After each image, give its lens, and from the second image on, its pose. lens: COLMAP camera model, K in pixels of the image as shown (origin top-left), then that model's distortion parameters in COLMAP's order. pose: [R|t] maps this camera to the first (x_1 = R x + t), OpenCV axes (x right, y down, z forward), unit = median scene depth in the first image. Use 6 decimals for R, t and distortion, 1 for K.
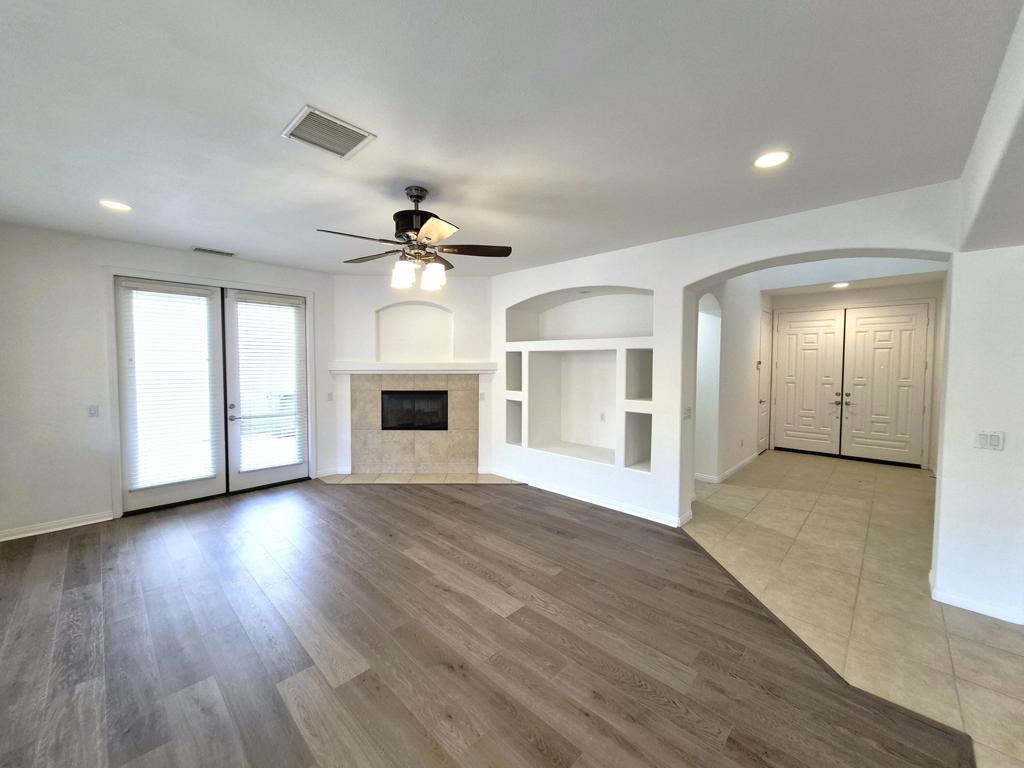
lens RADIAL K [[399.2, 0, 503.9], [0, 399.2, 377.1], [0, 0, 1]] dist [0.002180, -0.001132]
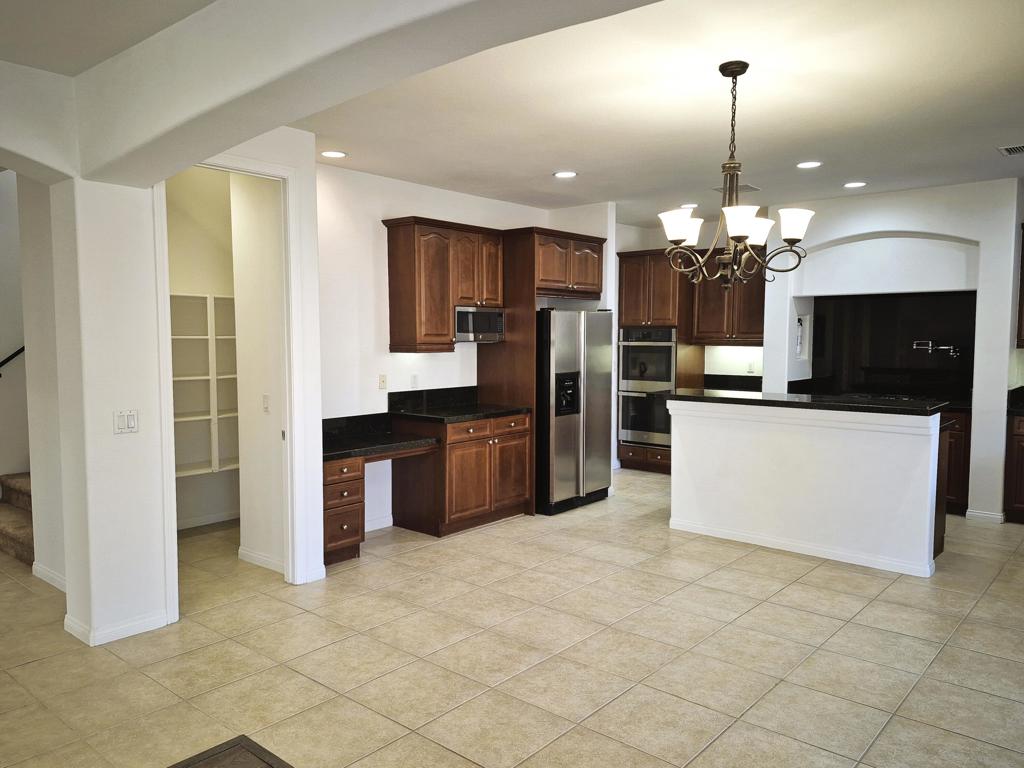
lens RADIAL K [[752.3, 0, 509.7], [0, 752.3, 390.8], [0, 0, 1]] dist [0.074576, -0.072475]
pose [[-0.060495, -0.083079, 0.994705, -0.206486], [0.032018, 0.995856, 0.085122, -0.007202], [-0.997655, 0.036998, -0.057585, 0.171913]]
